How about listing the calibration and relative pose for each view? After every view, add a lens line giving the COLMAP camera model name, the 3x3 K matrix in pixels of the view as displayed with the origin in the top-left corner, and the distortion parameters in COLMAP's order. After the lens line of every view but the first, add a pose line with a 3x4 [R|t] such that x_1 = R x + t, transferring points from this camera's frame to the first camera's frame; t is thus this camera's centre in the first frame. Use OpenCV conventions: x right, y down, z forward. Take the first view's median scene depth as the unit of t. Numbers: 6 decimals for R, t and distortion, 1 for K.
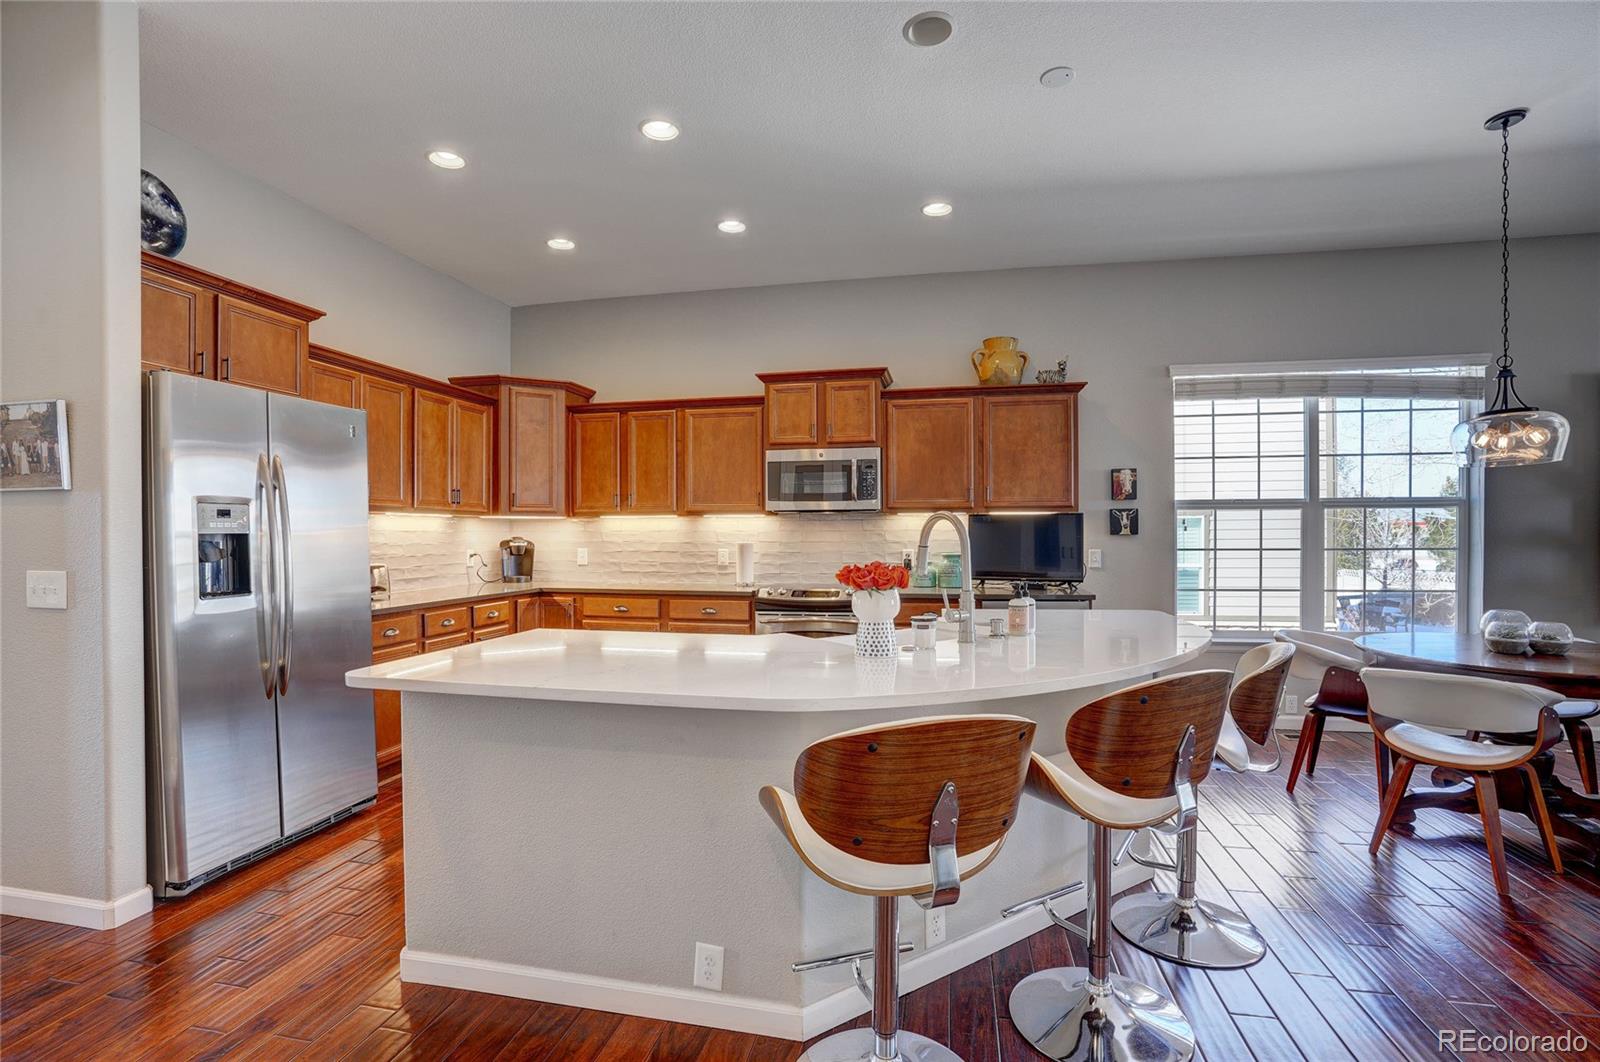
lens RADIAL K [[743.0, 0, 795.9], [0, 743.0, 535.6], [0, 0, 1]] dist [-0.075182, 0.033051]
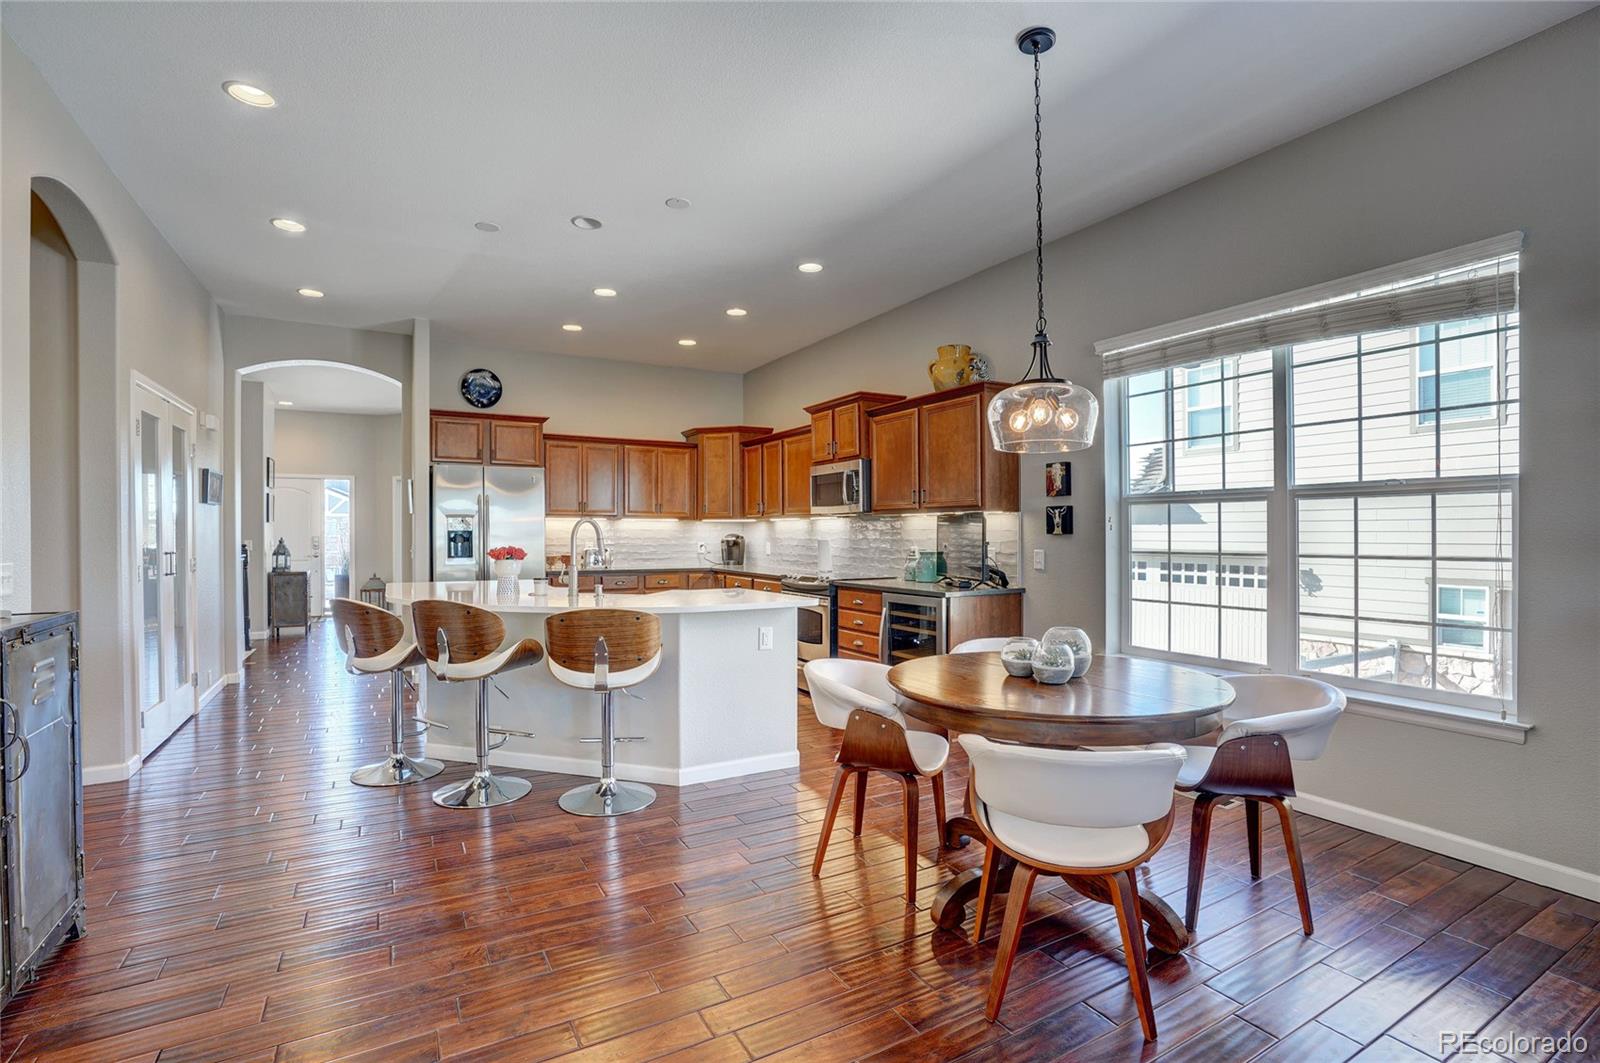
lens RADIAL K [[743.0, 0, 795.9], [0, 743.0, 536.1], [0, 0, 1]] dist [-0.075182, 0.033051]
pose [[0.656194, 0.007157, -0.754558, 0.936526], [-0.006875, 0.999970, 0.003505, 0.000160], [0.754561, 0.002888, 0.656224, 0.146418]]
